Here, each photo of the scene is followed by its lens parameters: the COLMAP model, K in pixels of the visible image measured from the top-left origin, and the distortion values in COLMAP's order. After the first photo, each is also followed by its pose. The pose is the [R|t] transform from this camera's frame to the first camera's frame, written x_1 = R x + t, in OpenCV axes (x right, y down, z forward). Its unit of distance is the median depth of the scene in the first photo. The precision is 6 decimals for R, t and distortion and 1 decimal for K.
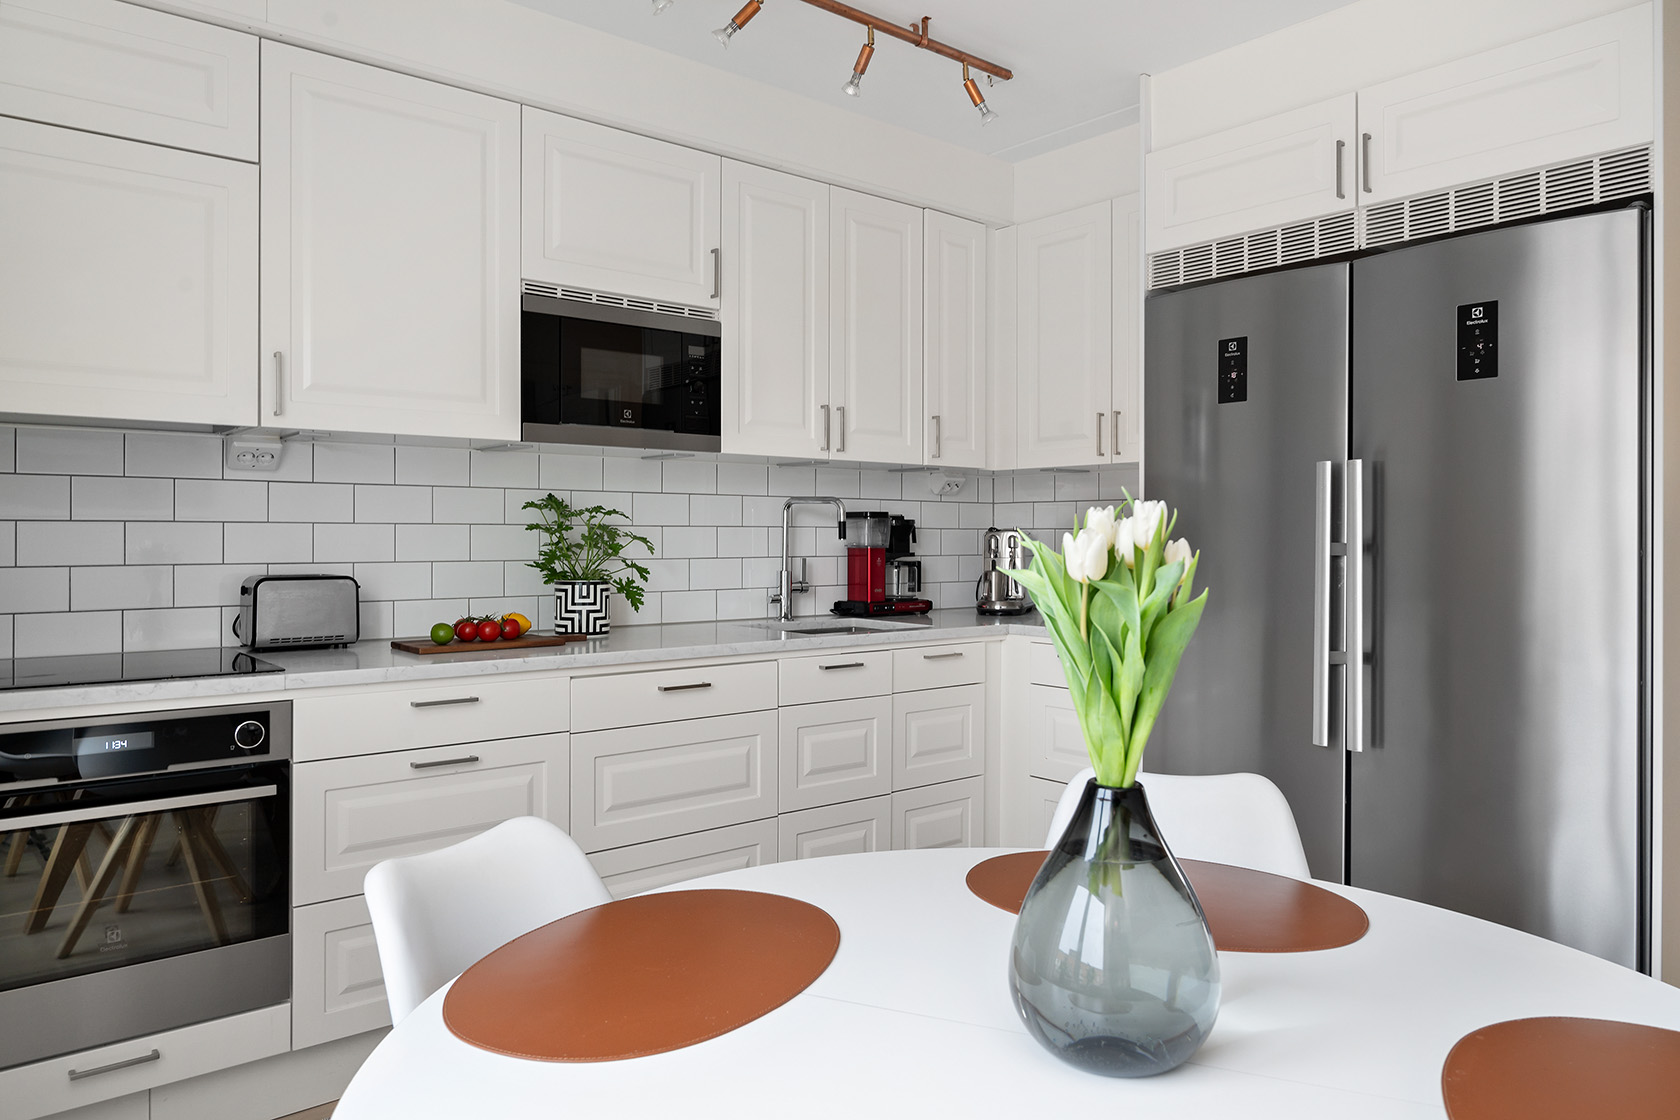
lens RADIAL K [[1140.0, 0, 834.9], [0, 1140.0, 547.1], [0, 0, 1]] dist [0.012252, 0.002753]
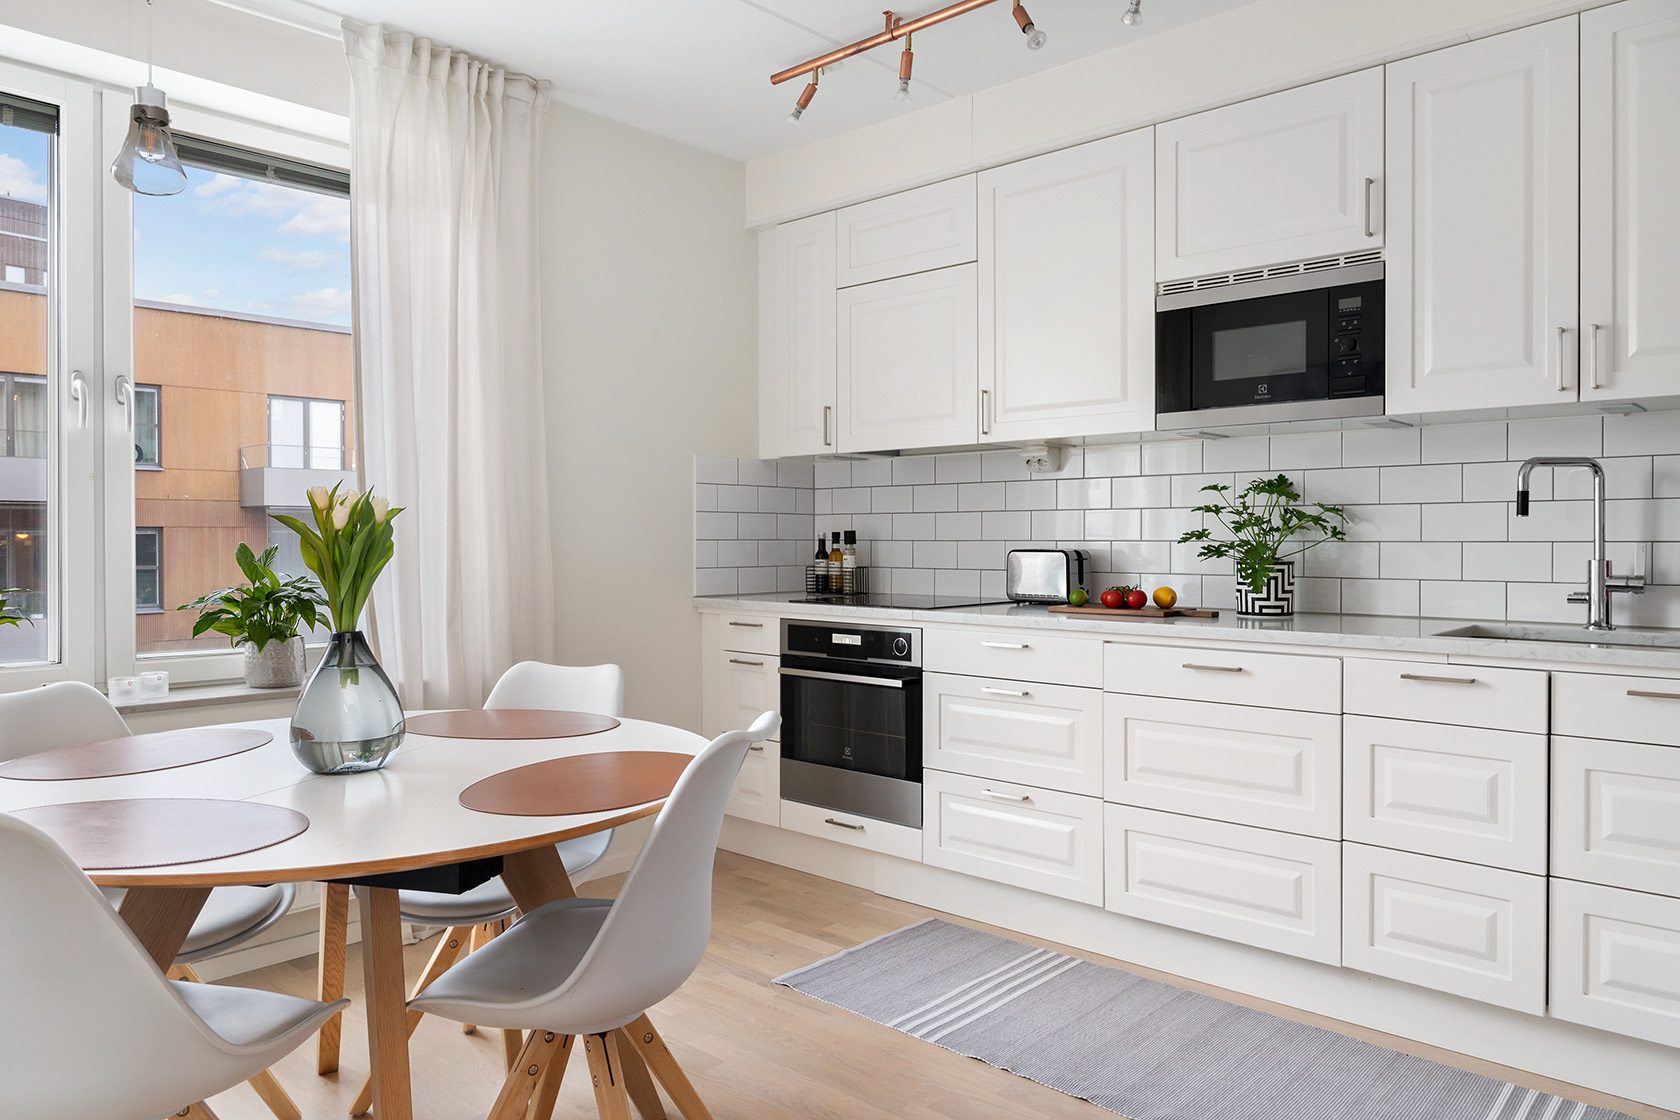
lens RADIAL K [[1140.0, 0, 835.1], [0, 1140.0, 555.8], [0, 0, 1]] dist [0.012252, 0.002753]
pose [[0.137318, 0.014735, -0.990417, 0.721947], [-0.008428, 0.999871, 0.013708, 0.014562], [0.990491, 0.006465, 0.137424, 0.500586]]
